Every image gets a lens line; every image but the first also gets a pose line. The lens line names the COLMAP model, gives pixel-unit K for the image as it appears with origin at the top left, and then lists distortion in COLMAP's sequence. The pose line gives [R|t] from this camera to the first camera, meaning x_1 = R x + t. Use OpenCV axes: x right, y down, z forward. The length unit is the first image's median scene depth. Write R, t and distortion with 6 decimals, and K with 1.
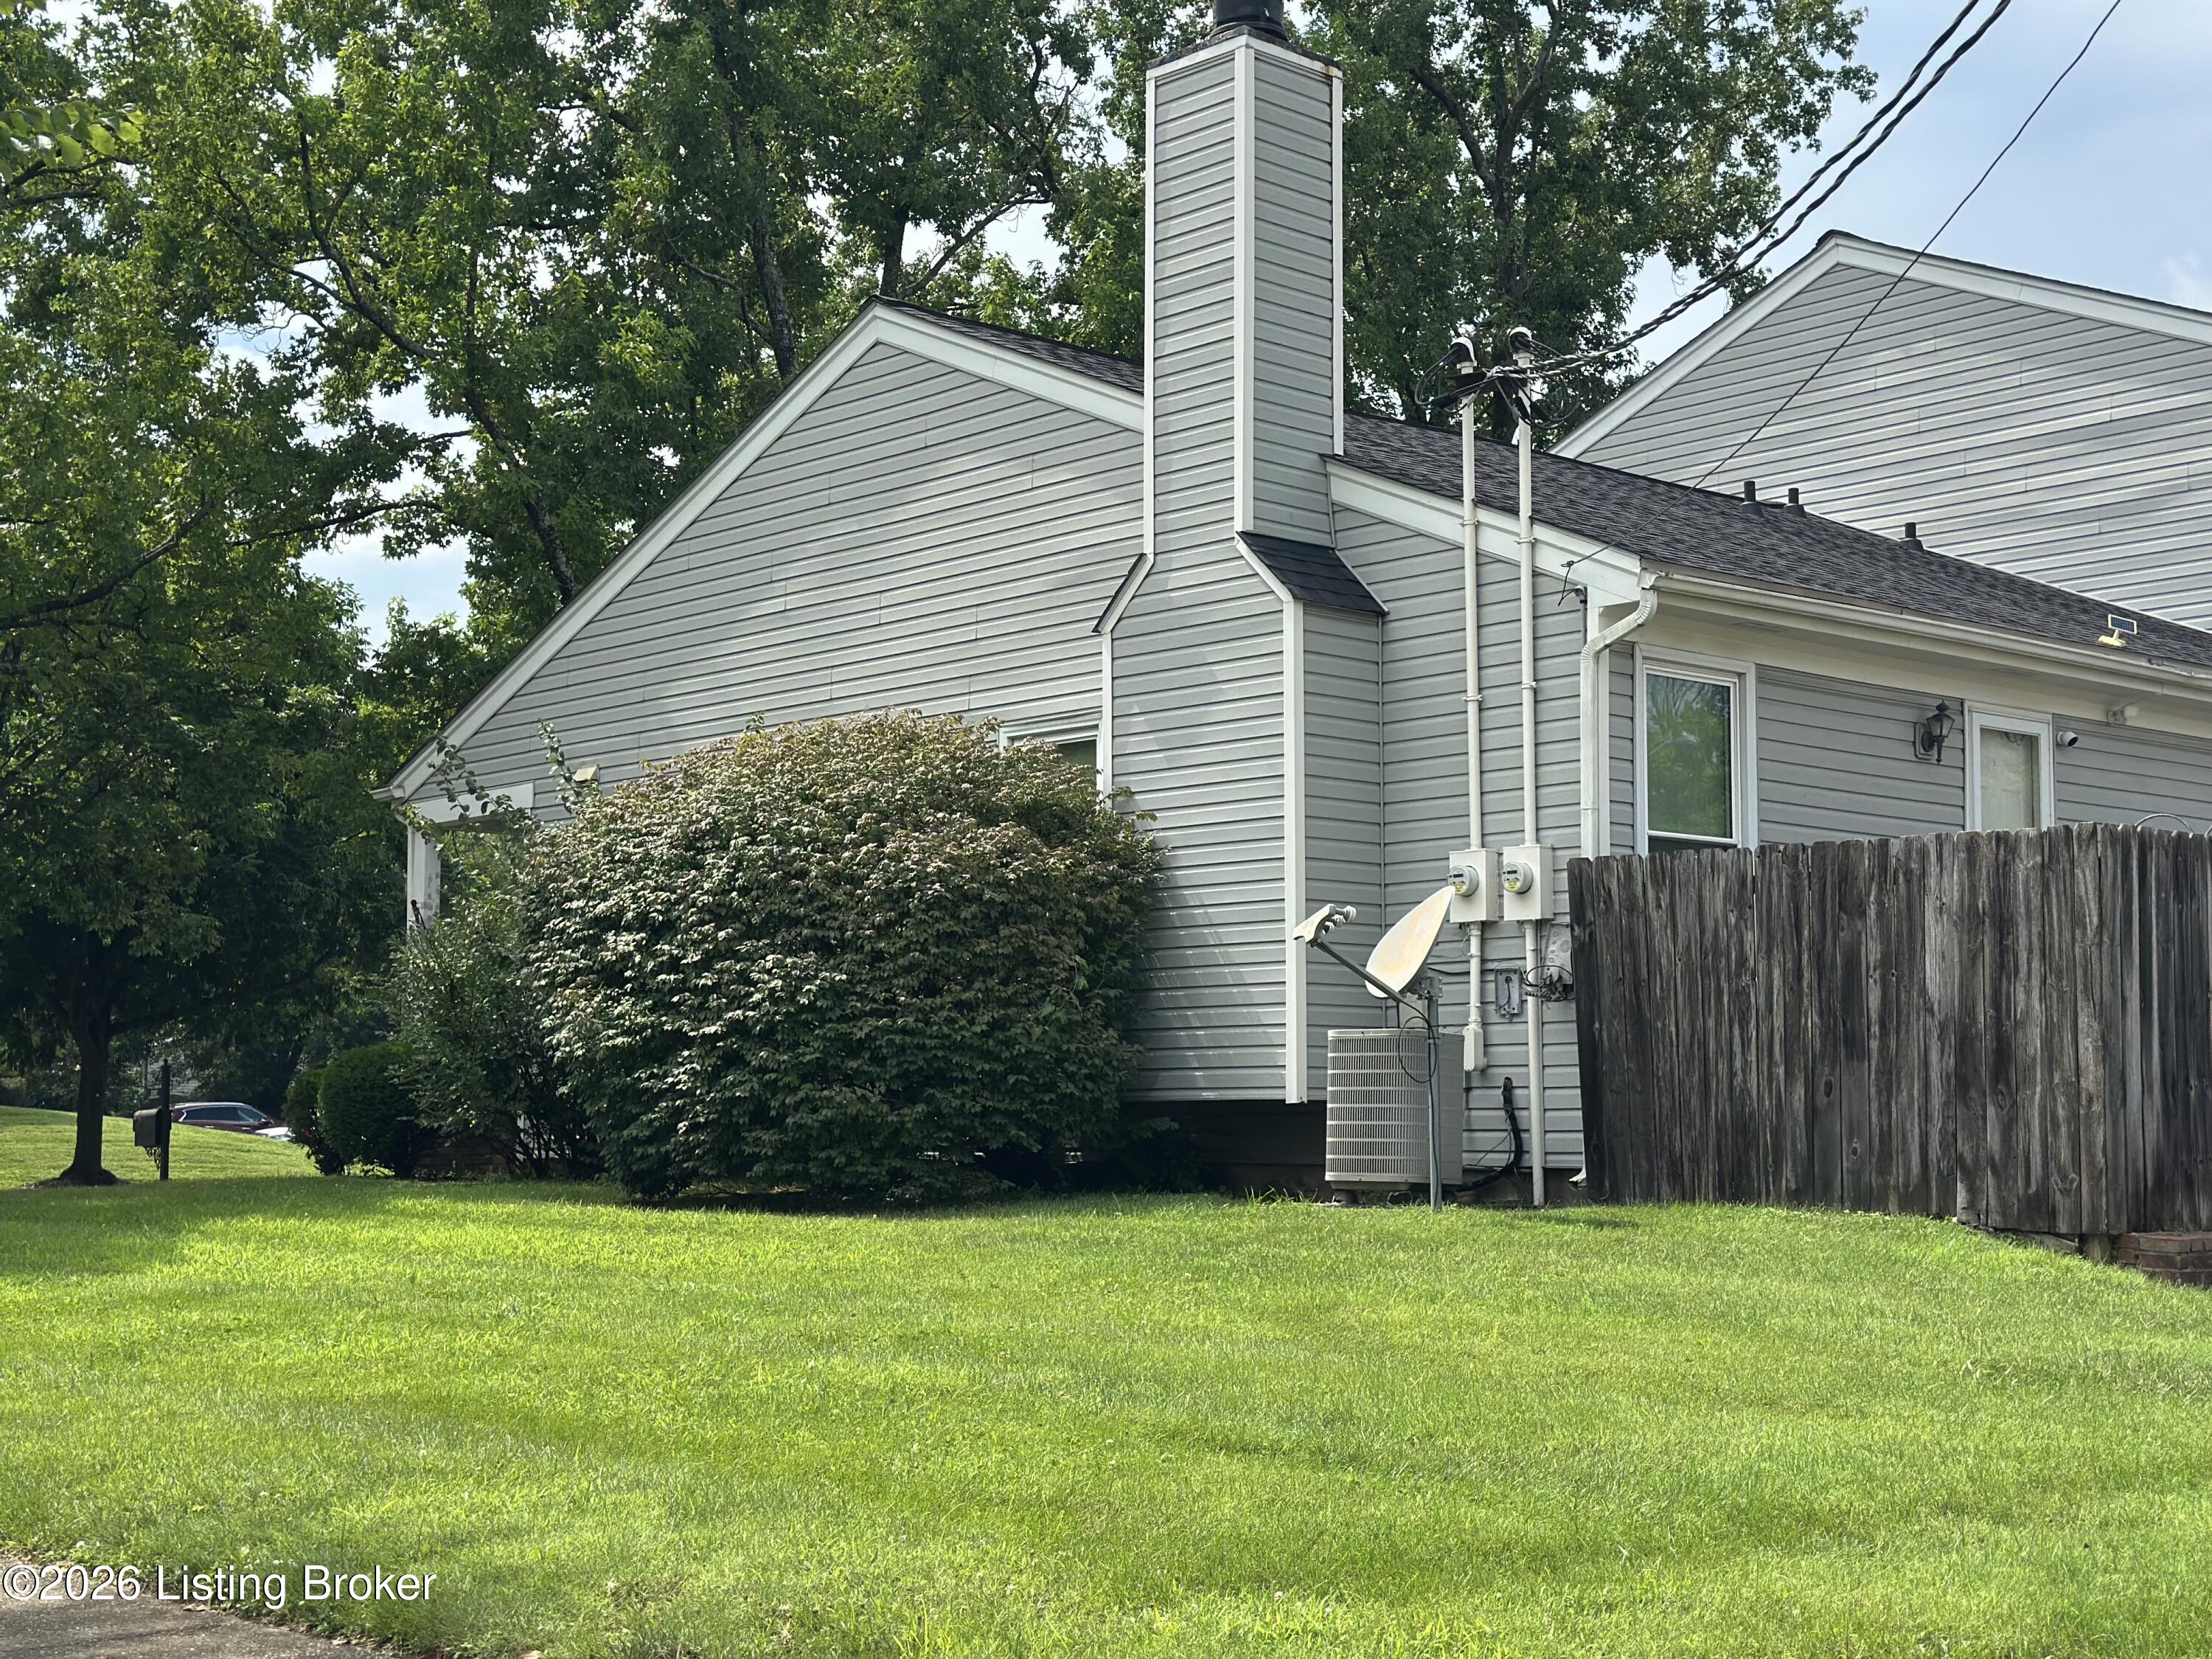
lens RADIAL K [[3047.9, 0, 1106.0], [0, 3047.9, 829.5], [0, 0, 1]] dist [0.106241, -0.064614]
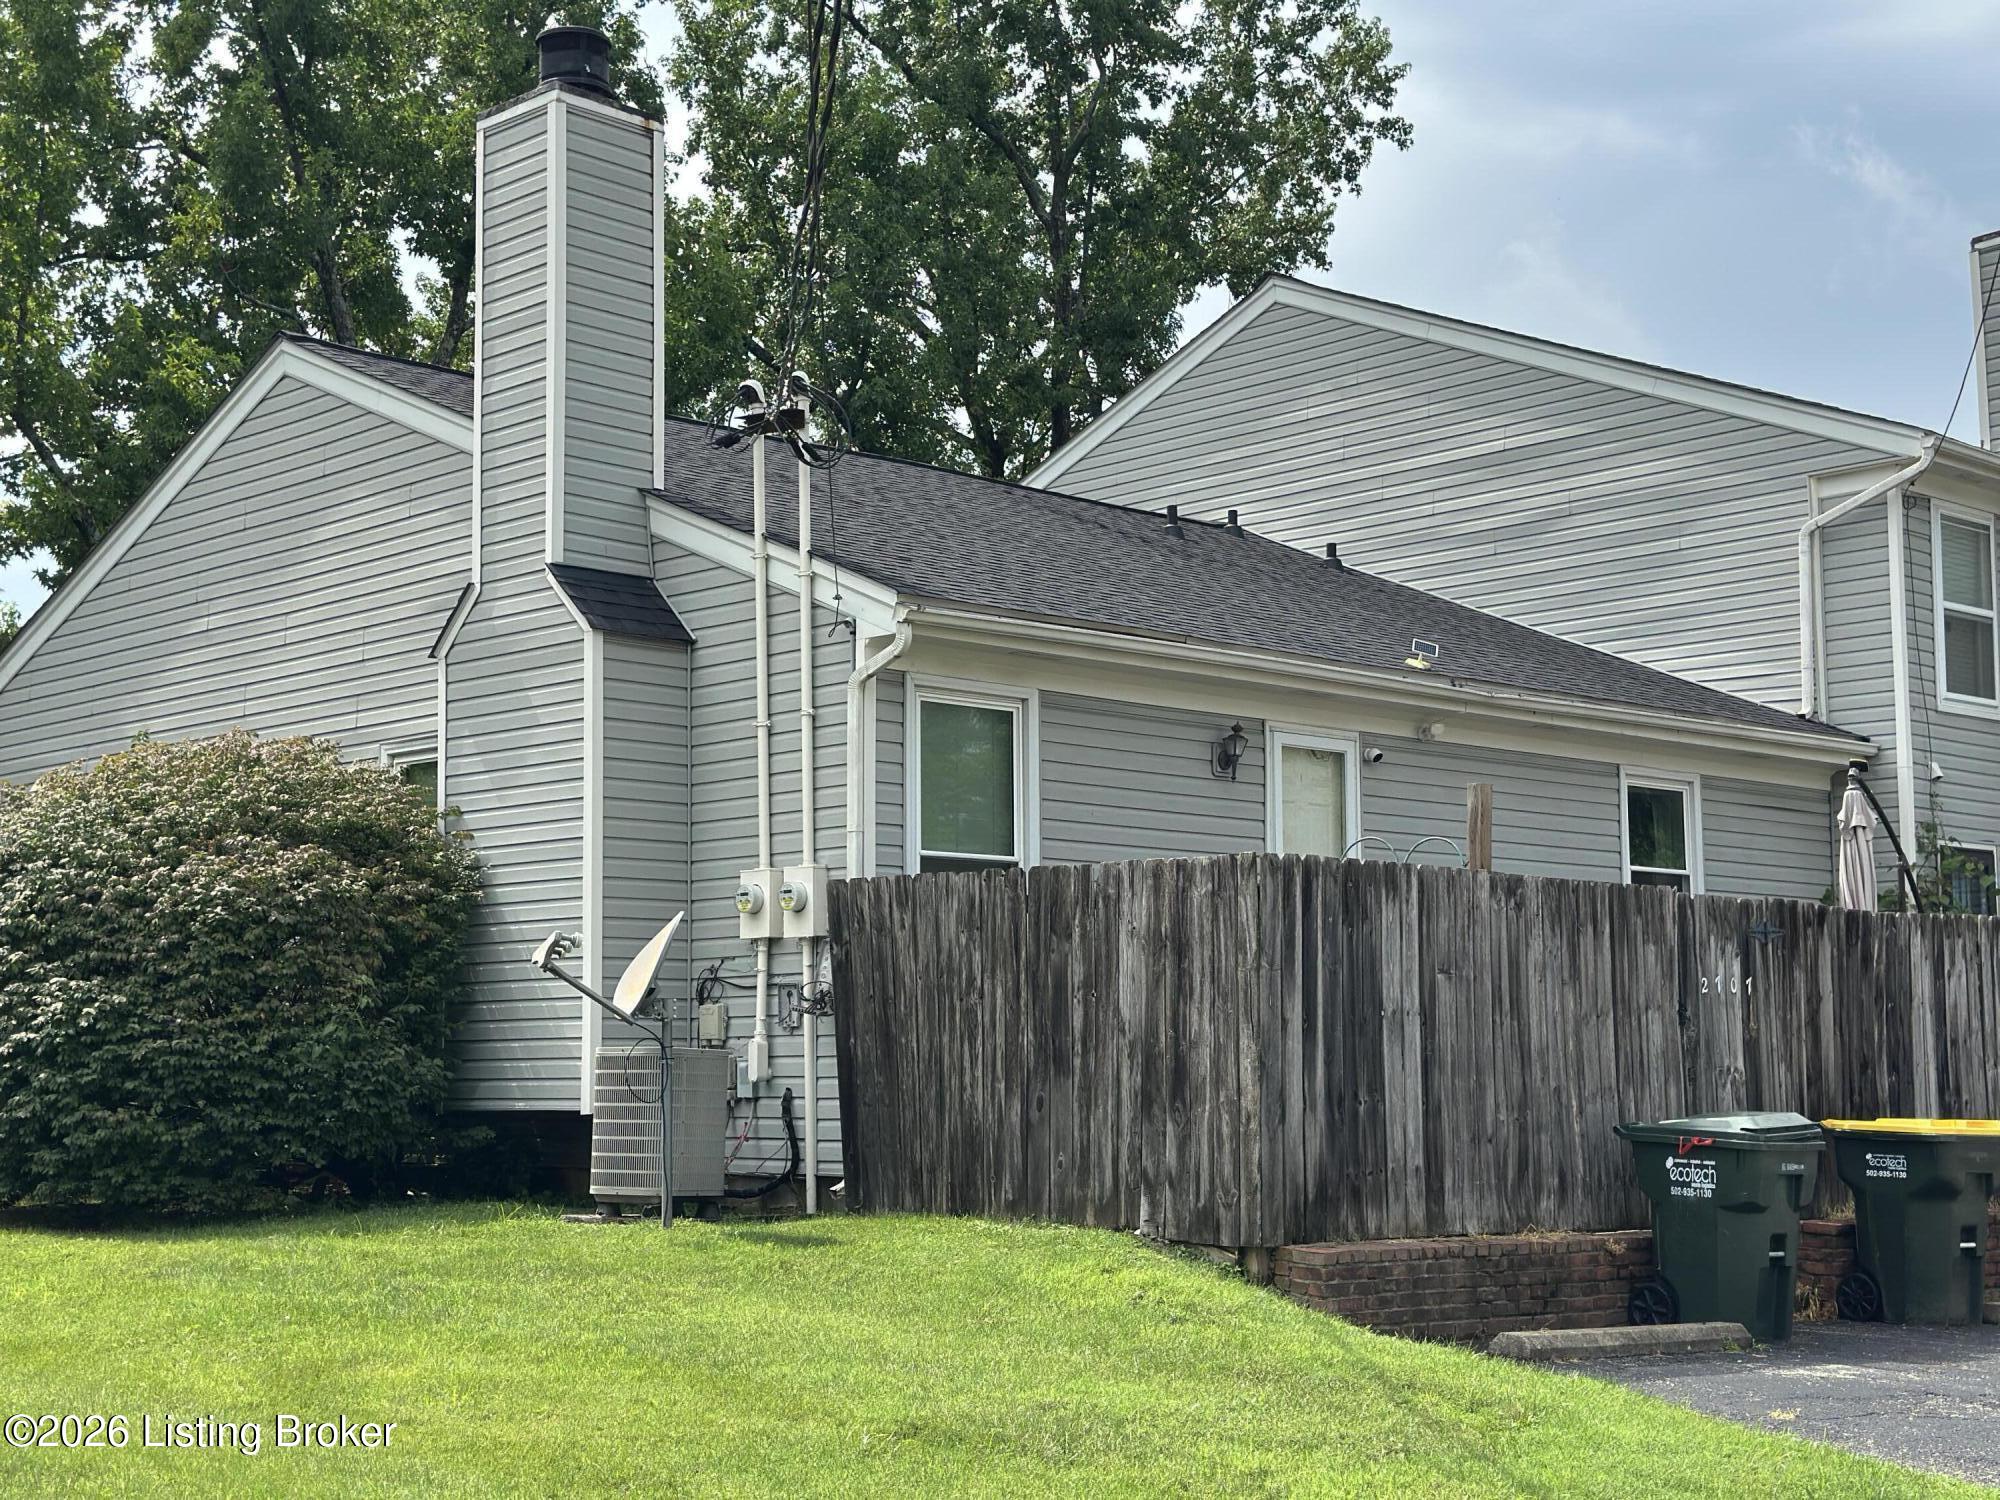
lens RADIAL K [[2755.8, 0, 1000.0], [0, 2755.8, 750.0], [0, 0, 1]] dist [0.106241, -0.064614]
pose [[0.999599, -0.003055, 0.028159, 0.176550], [0.003480, 0.999881, -0.015052, -0.019667], [-0.028110, 0.015144, 0.999490, 0.053788]]
